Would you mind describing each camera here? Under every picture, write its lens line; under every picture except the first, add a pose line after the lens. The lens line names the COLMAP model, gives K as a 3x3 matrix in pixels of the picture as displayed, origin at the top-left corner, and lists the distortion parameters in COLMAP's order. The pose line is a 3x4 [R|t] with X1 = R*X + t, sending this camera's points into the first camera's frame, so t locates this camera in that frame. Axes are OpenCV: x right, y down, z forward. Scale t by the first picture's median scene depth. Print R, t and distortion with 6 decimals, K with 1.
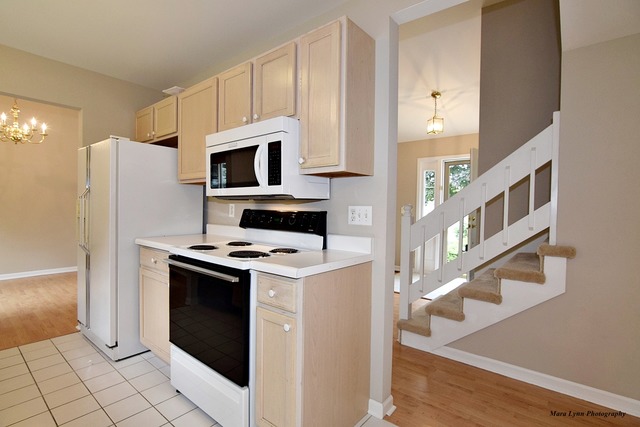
lens RADIAL K [[314.6, 0, 322.6], [0, 314.6, 216.9], [0, 0, 1]] dist [-0.019730, 0.008248]
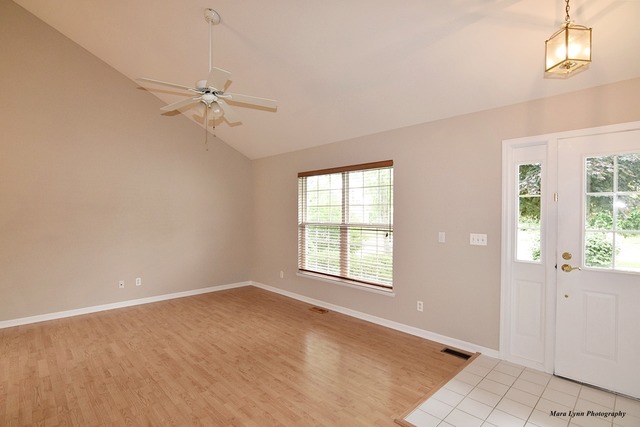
lens RADIAL K [[314.6, 0, 297.7], [0, 314.6, 217.7], [0, 0, 1]] dist [-0.019730, 0.008248]
pose [[0.989357, -0.010057, -0.145161, 0.116526], [0.006645, 0.999691, -0.023970, -0.117908], [0.145357, 0.022750, 0.989118, 1.042332]]
